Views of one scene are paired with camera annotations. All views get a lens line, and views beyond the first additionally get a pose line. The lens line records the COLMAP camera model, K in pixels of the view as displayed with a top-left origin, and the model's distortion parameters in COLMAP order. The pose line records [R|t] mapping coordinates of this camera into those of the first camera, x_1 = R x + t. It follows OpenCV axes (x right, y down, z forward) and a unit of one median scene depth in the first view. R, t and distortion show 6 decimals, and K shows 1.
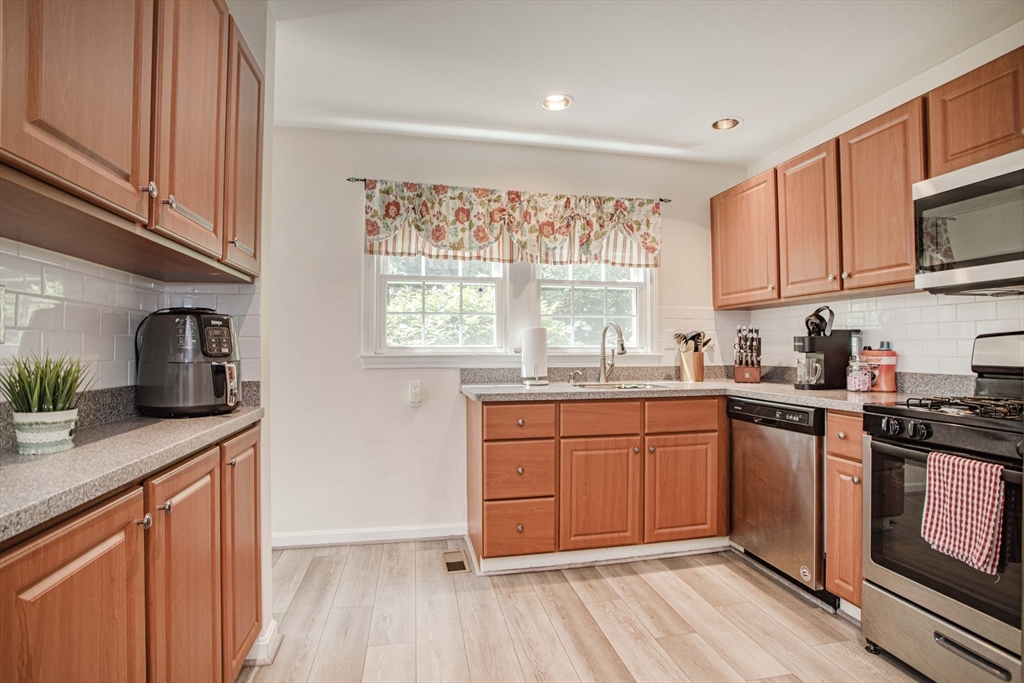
lens RADIAL K [[504.9, 0, 514.1], [0, 504.9, 342.5], [0, 0, 1]] dist [-0.074345, 0.034161]
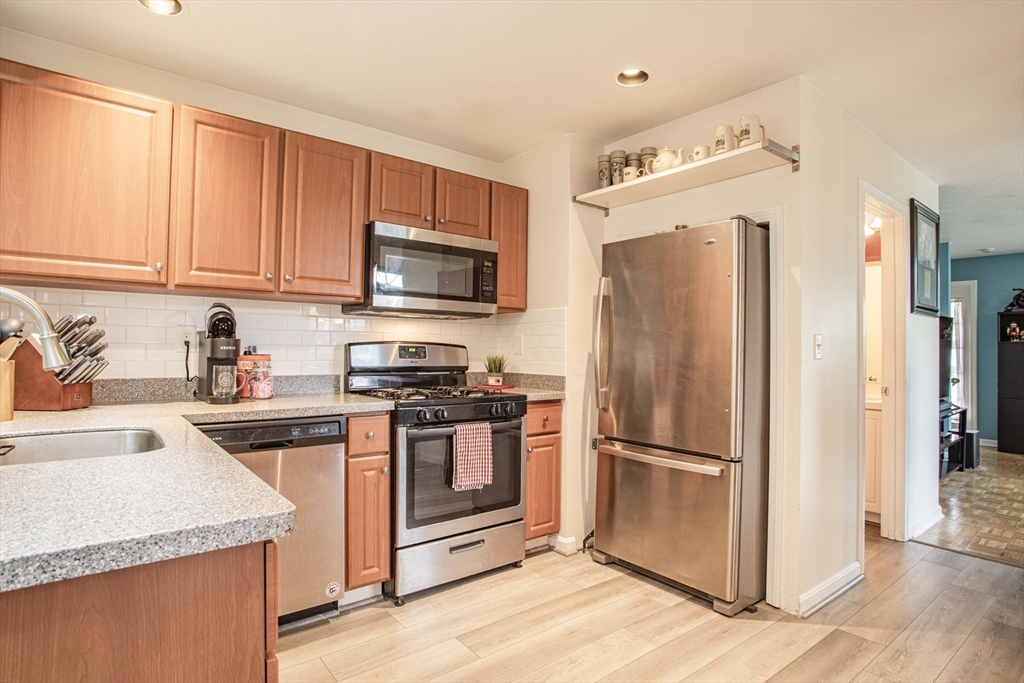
lens RADIAL K [[540.3, 0, 512.0], [0, 540.3, 341.5], [0, 0, 1]] dist [-0.082592, 0.039736]
pose [[-0.457742, 0.009004, 0.889040, -0.358472], [-0.019363, 0.999611, -0.020094, 0.000381], [-0.888874, -0.026413, -0.457389, 0.862517]]
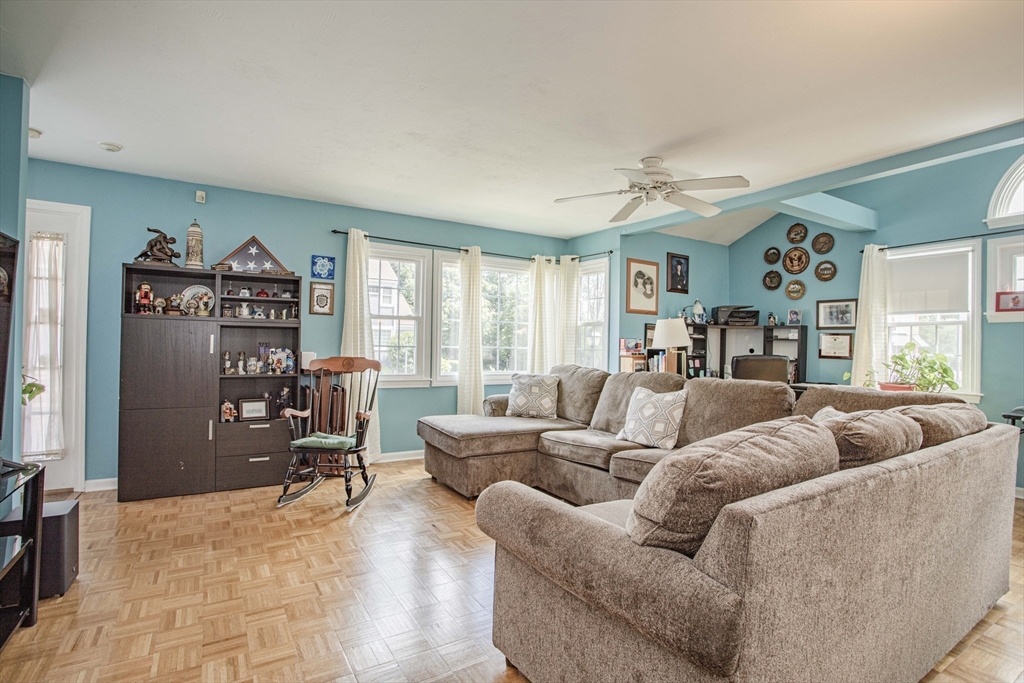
lens RADIAL K [[504.9, 0, 514.1], [0, 504.9, 342.5], [0, 0, 1]] dist [-0.074345, 0.034161]
pose [[-0.944257, -0.017776, -0.328730, 0.117378], [-0.012748, 0.999767, -0.017446, -0.003034], [0.328963, -0.012283, -0.944263, -0.483728]]
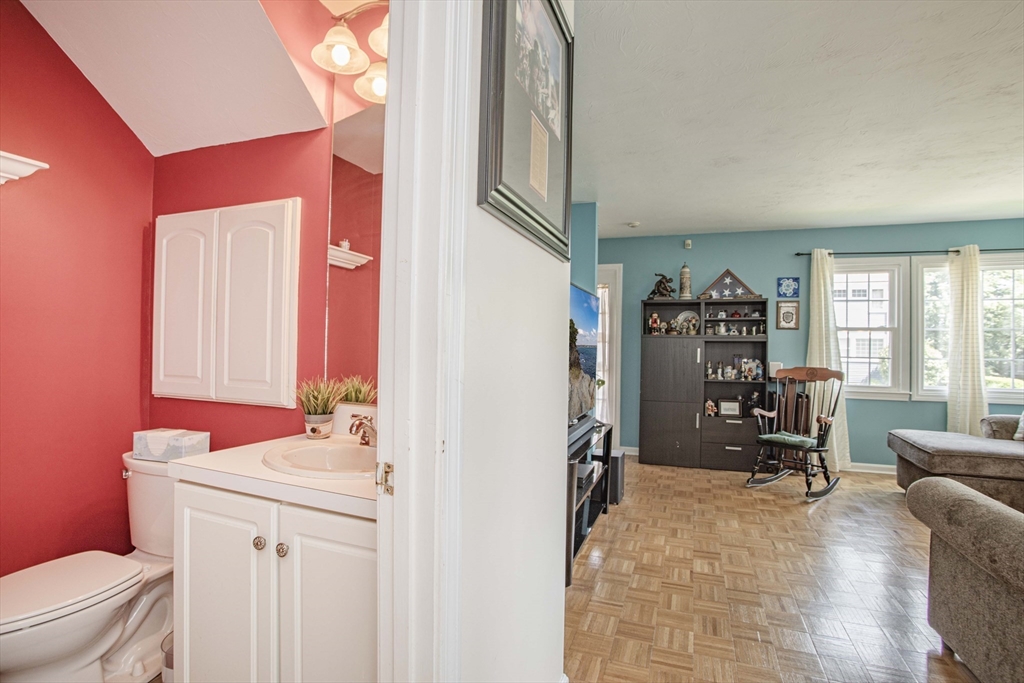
lens RADIAL K [[494.6, 0, 512.4], [0, 494.6, 344.3], [0, 0, 1]] dist [-0.073024, 0.031360]
pose [[-0.842134, -0.007508, 0.539216, 0.069835], [-0.020853, 0.999609, -0.018649, -0.004757], [-0.538865, -0.026949, -0.841961, -0.195060]]
